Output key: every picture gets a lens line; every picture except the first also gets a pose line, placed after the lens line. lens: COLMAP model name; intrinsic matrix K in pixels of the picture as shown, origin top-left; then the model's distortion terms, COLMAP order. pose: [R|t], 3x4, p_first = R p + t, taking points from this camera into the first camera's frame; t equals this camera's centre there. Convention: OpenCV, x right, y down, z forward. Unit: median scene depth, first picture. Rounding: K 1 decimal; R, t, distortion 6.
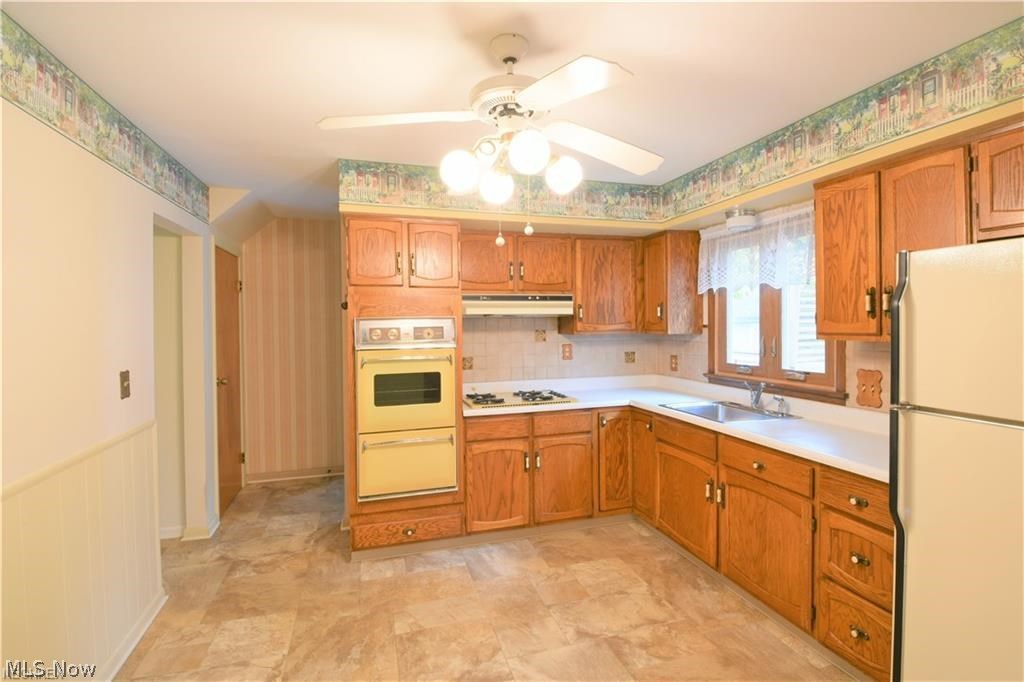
lens RADIAL K [[487.7, 0, 514.6], [0, 487.7, 320.7], [0, 0, 1]] dist [-0.005177, -0.017525]
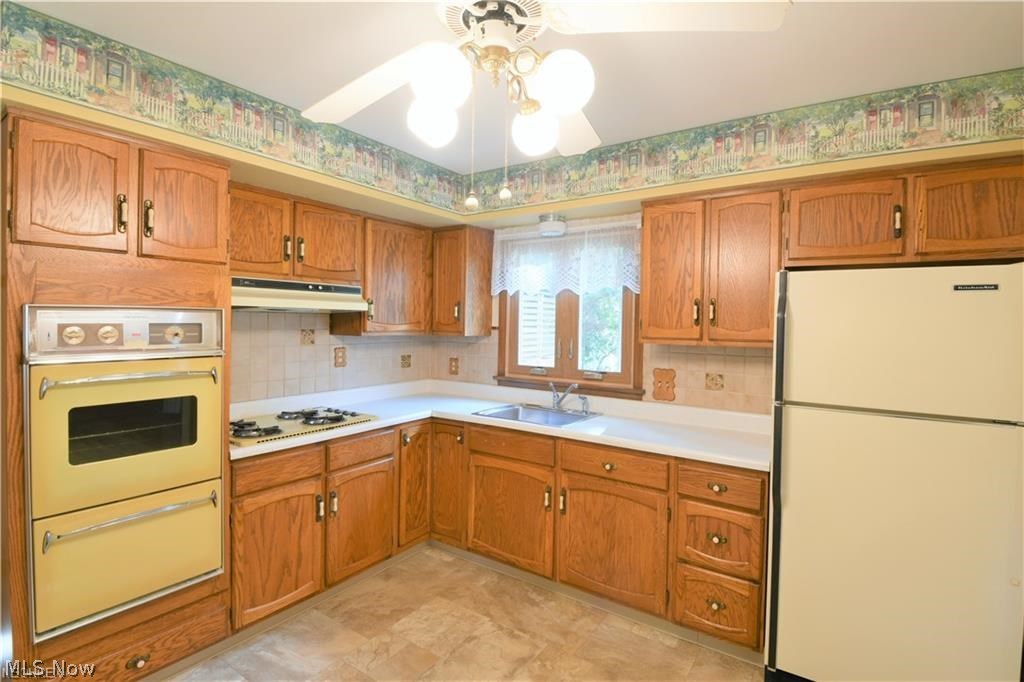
lens RADIAL K [[487.7, 0, 528.6], [0, 487.7, 323.1], [0, 0, 1]] dist [-0.005177, -0.017525]
pose [[0.773679, 0.021108, 0.633226, -0.224880], [-0.026044, 0.999660, -0.001502, 0.001206], [-0.633042, -0.015330, 0.773966, 0.250621]]
